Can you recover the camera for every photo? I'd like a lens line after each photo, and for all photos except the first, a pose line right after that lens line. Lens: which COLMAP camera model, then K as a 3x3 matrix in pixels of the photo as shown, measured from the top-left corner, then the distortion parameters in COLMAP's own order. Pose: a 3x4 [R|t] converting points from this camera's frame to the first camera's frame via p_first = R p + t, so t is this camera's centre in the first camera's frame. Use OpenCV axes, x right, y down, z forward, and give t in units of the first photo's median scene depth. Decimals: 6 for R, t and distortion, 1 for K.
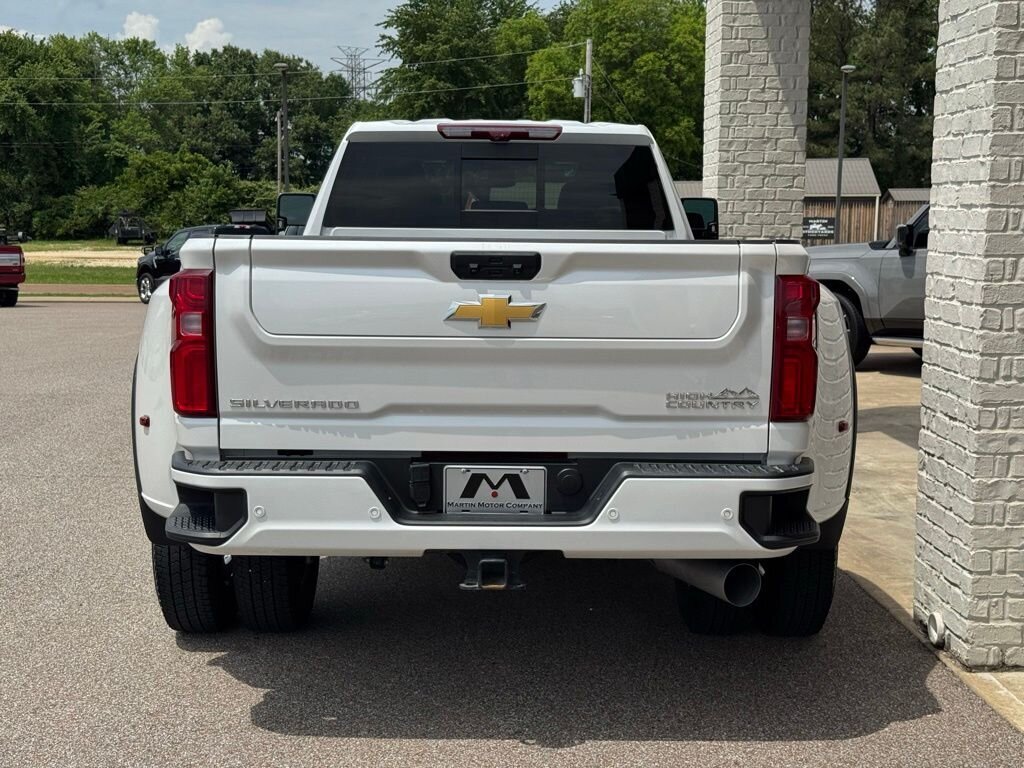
lens RADIAL K [[1423.9, 0, 516.1], [0, 1423.9, 386.1], [0, 0, 1]] dist [0.136997, 0.000000]
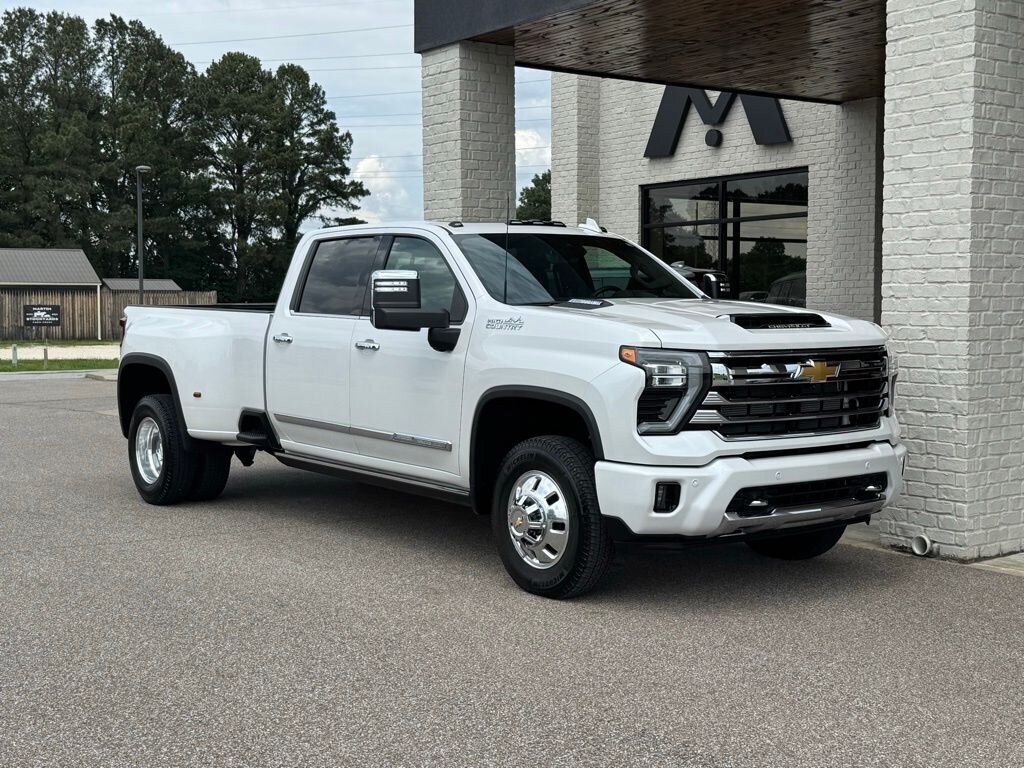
lens RADIAL K [[1360.2, 0, 512.3], [0, 1360.2, 378.2], [0, 0, 1]] dist [0.131997, 0.000000]
pose [[0.826812, -0.041414, 0.560951, -1.032187], [0.077389, 0.996177, -0.040521, 0.011452], [-0.557129, 0.076914, 0.826857, -0.026601]]
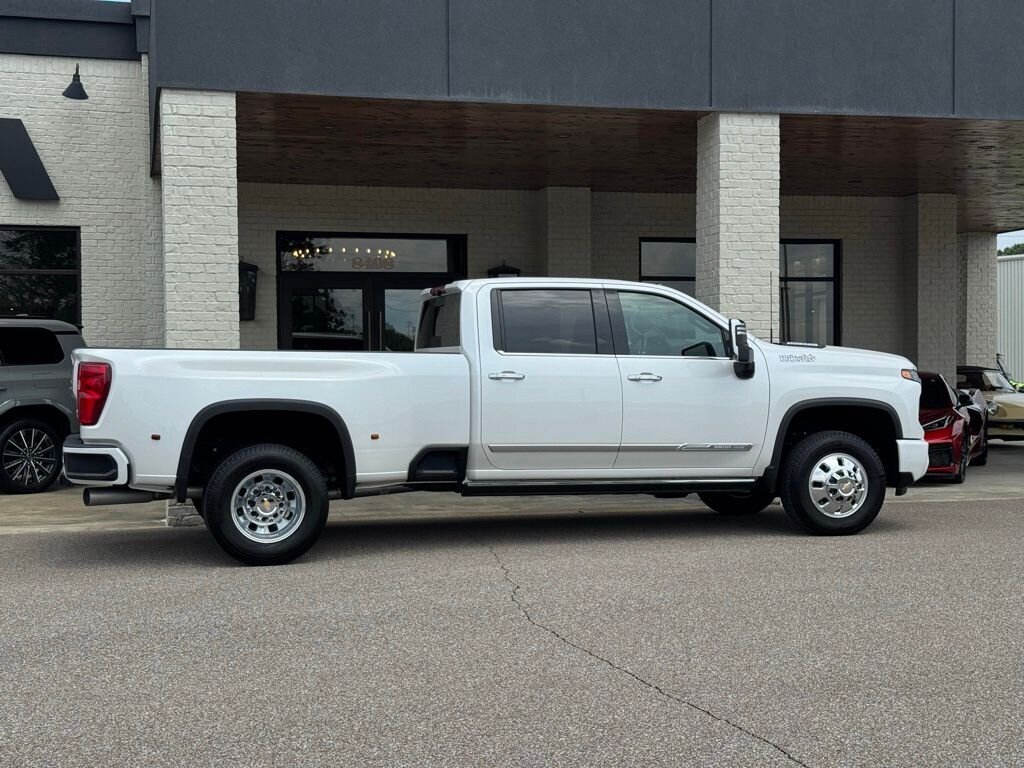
lens RADIAL K [[1423.9, 0, 513.4], [0, 1423.9, 386.3], [0, 0, 1]] dist [0.136997, 0.000000]
pose [[-0.213728, -0.017251, 0.976741, -2.354079], [0.123644, 0.991325, 0.044564, -0.222520], [-0.969037, 0.130293, -0.209742, 2.135499]]
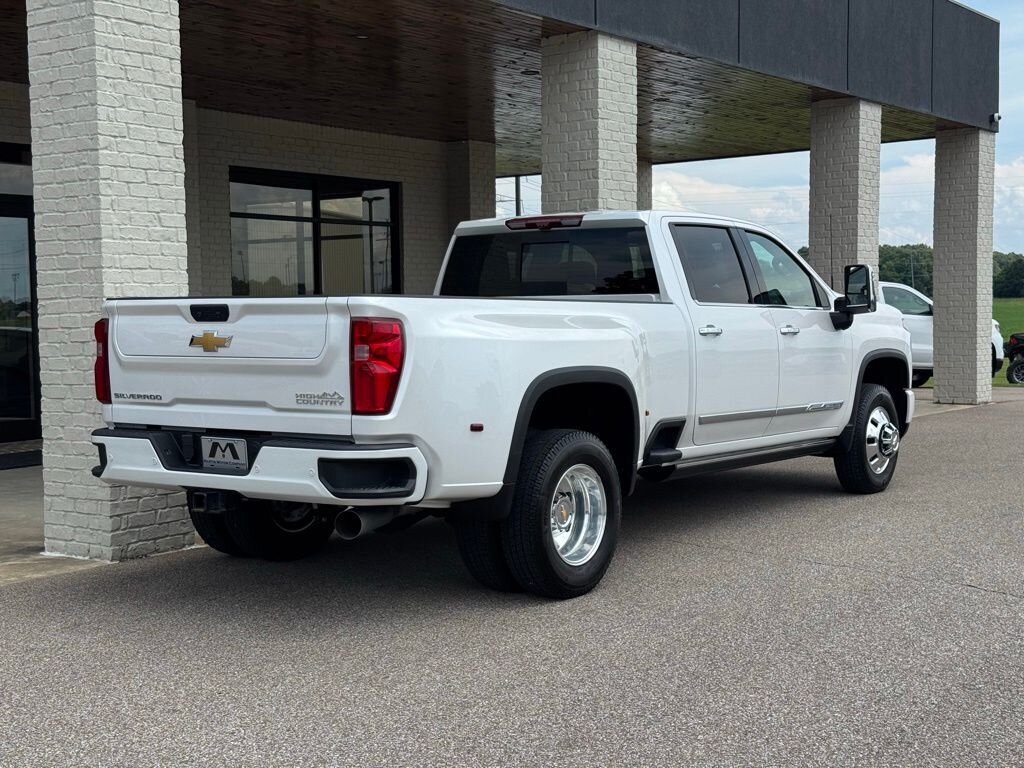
lens RADIAL K [[1423.9, 0, 507.4], [0, 1423.9, 386.7], [0, 0, 1]] dist [0.136997, 0.000000]
pose [[-0.773995, -0.032013, 0.632382, -1.167526], [0.083270, 0.984901, 0.151777, -0.364118], [-0.627692, 0.170134, -0.759643, 3.202999]]
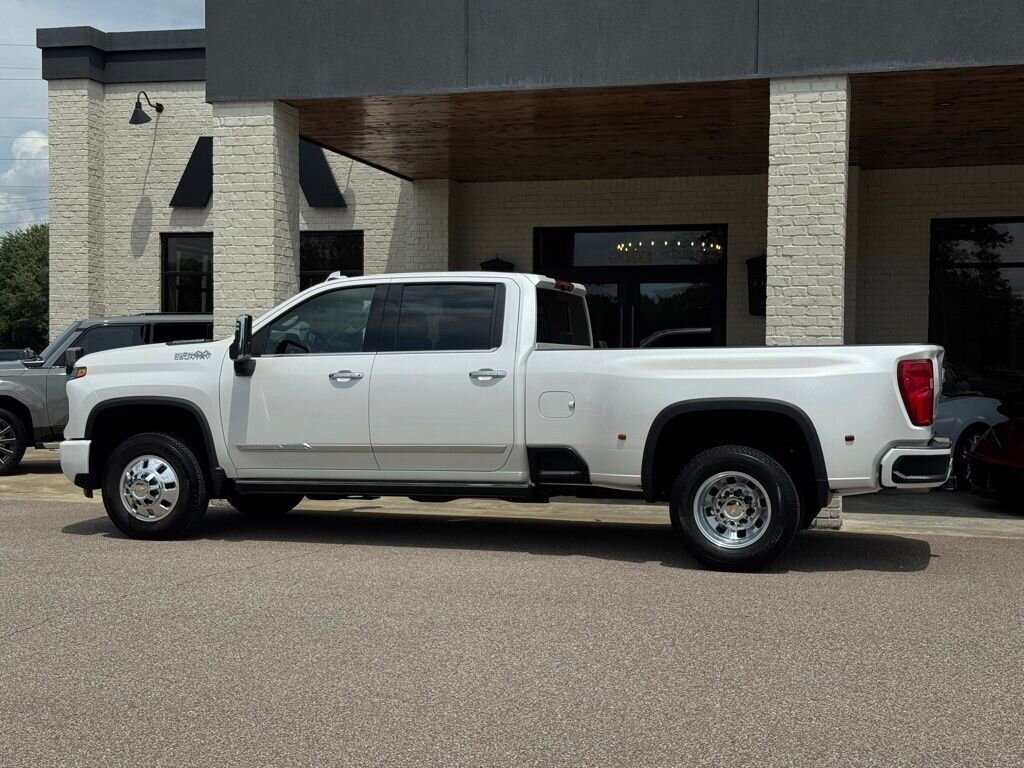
lens RADIAL K [[1423.9, 0, 507.2], [0, 1423.9, 388.1], [0, 0, 1]] dist [0.136997, 0.000000]
pose [[0.303668, -0.021991, 0.952524, -2.196453], [0.107707, 0.994117, -0.011386, -0.070094], [-0.946670, 0.106051, 0.304251, 0.810085]]
